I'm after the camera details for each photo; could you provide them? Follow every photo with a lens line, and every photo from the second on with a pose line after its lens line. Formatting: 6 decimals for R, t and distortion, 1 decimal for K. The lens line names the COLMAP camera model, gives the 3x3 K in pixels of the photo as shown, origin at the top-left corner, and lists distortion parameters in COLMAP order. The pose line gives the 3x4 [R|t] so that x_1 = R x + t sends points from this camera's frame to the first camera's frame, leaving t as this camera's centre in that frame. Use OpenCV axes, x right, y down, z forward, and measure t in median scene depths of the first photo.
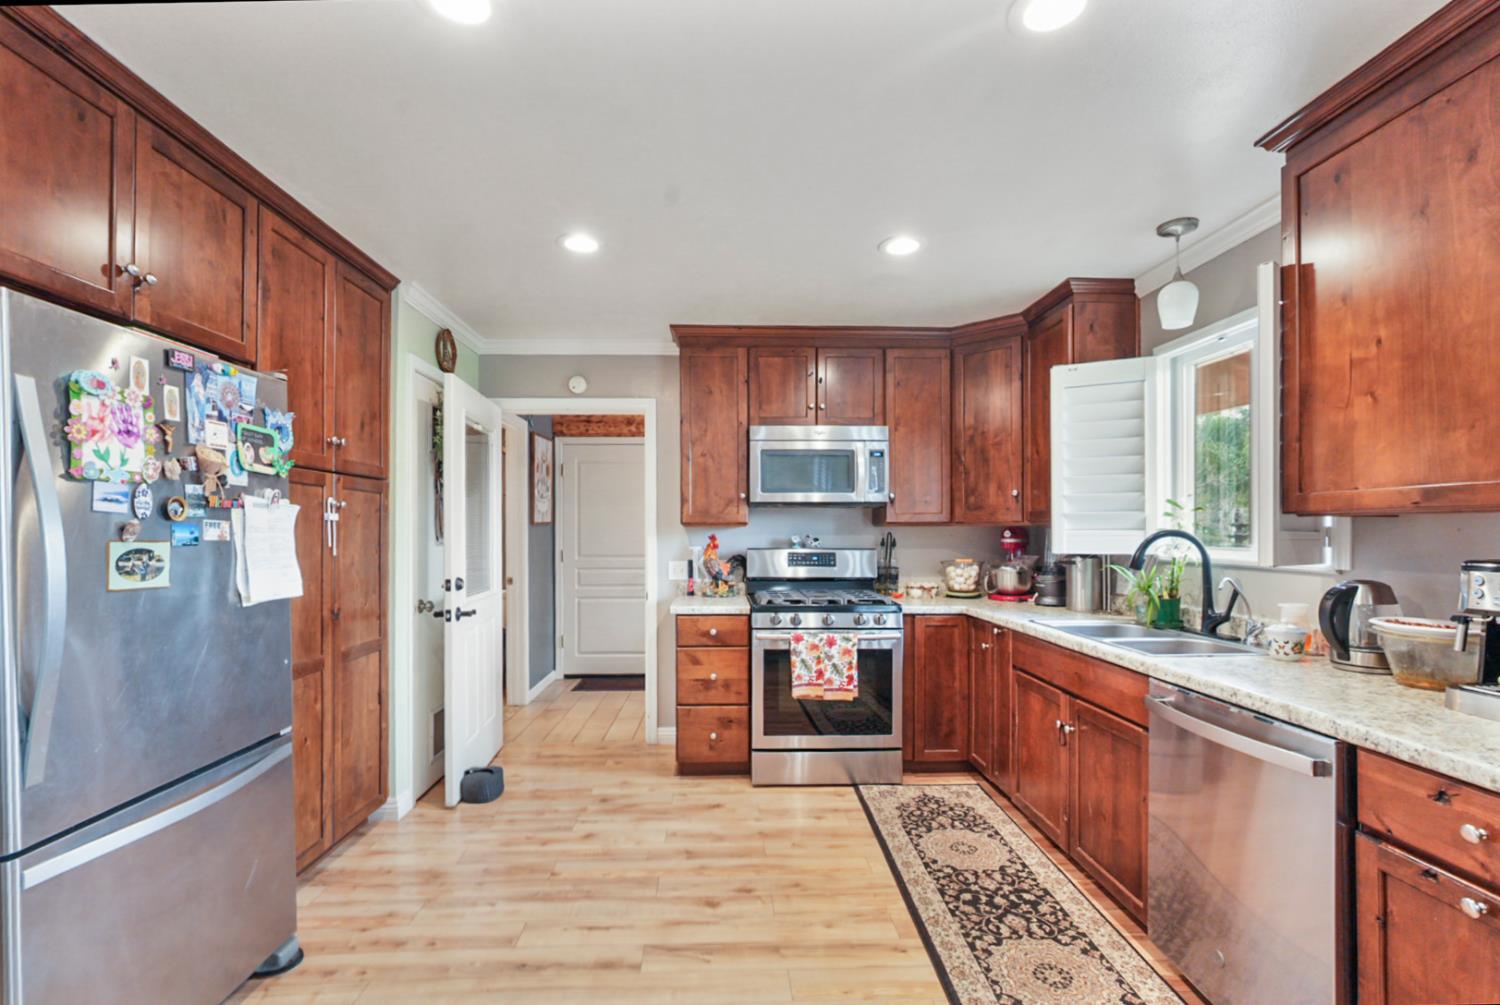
lens RADIAL K [[690.9, 0, 750.3], [0, 690.9, 528.1], [0, 0, 1]] dist [-0.000174, 0.019777]
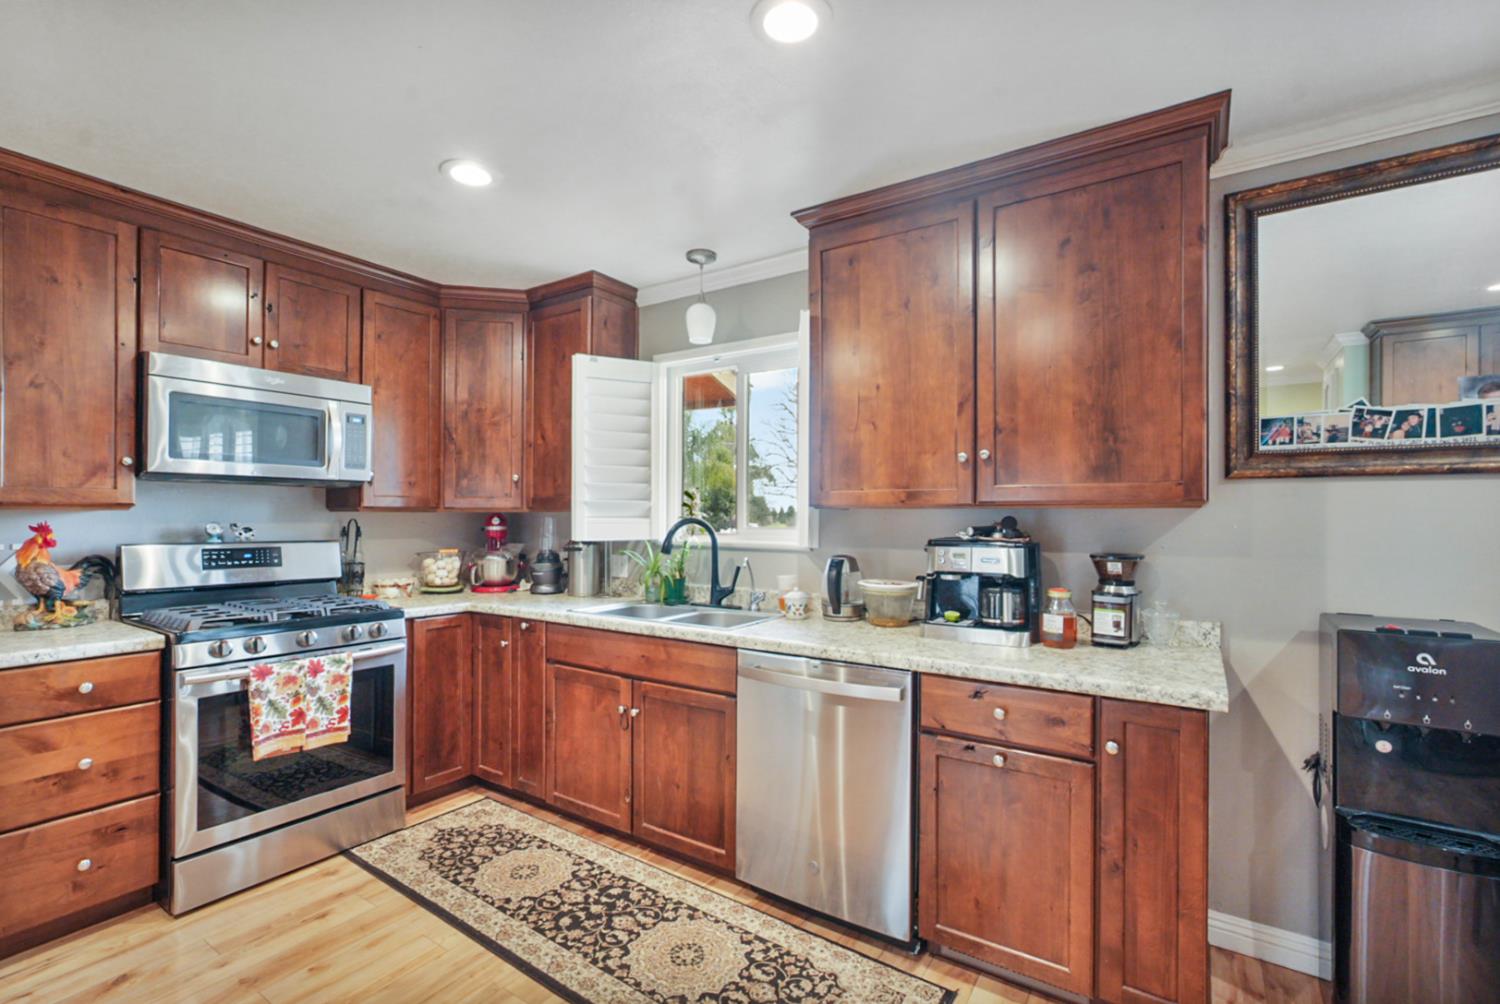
lens RADIAL K [[682.3, 0, 747.9], [0, 682.3, 515.0], [0, 0, 1]] dist [-0.000971, 0.007683]
pose [[0.596682, 0.005543, 0.802459, -0.195301], [-0.007398, 0.999972, -0.001406, -0.001159], [-0.802444, -0.005098, 0.596706, 0.202241]]
